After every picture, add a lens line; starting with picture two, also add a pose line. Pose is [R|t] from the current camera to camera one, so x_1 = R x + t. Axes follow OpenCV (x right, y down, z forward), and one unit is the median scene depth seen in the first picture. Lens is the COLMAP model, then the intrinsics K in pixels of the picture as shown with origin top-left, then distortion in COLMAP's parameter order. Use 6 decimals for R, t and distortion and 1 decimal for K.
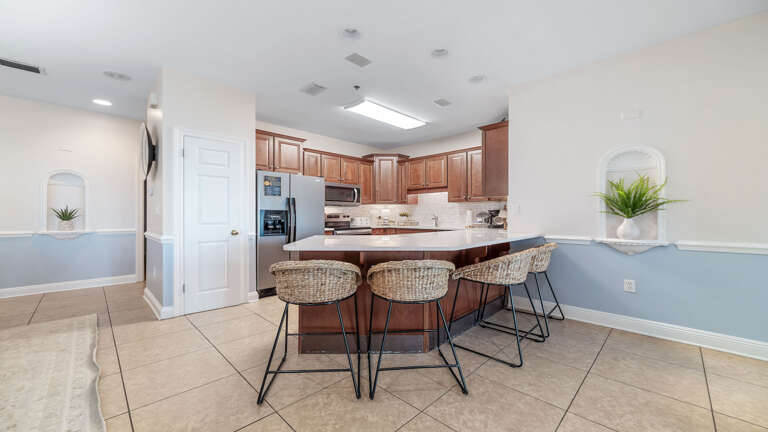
lens RADIAL K [[292.7, 0, 384.0], [0, 292.7, 216.0], [0, 0, 1]] dist [0.001055, 0.000092]
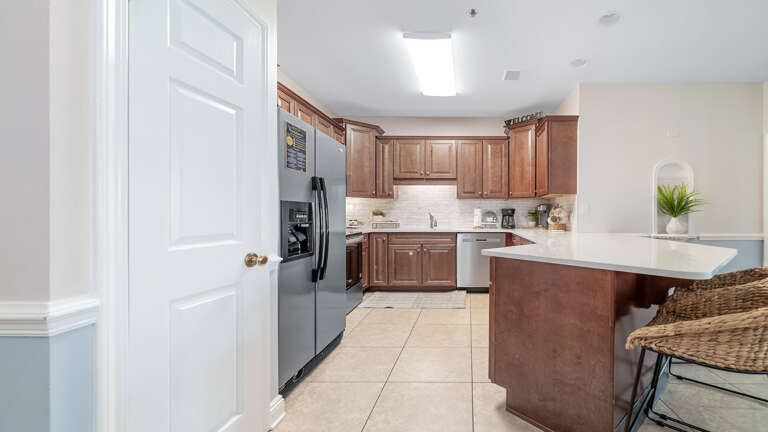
lens RADIAL K [[334.2, 0, 384.0], [0, 334.2, 216.0], [0, 0, 1]] dist [0.001496, 0.000242]
pose [[0.711078, -0.001146, 0.703112, -0.629221], [-0.000930, 0.999996, 0.002571, 0.000060], [-0.703112, -0.002482, 0.711075, 0.526232]]
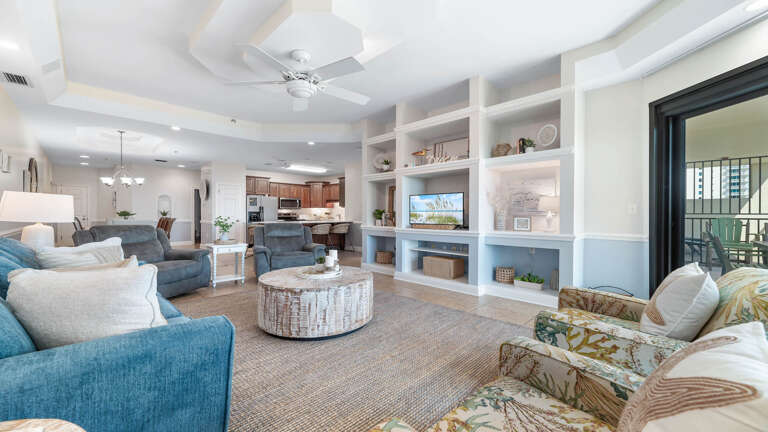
lens RADIAL K [[292.7, 0, 384.0], [0, 292.7, 216.0], [0, 0, 1]] dist [0.001055, 0.000092]
pose [[0.999824, -0.002727, 0.018571, 0.518324], [0.002678, 0.999993, 0.002668, 0.009837], [-0.018578, -0.002618, 0.999824, -1.139998]]
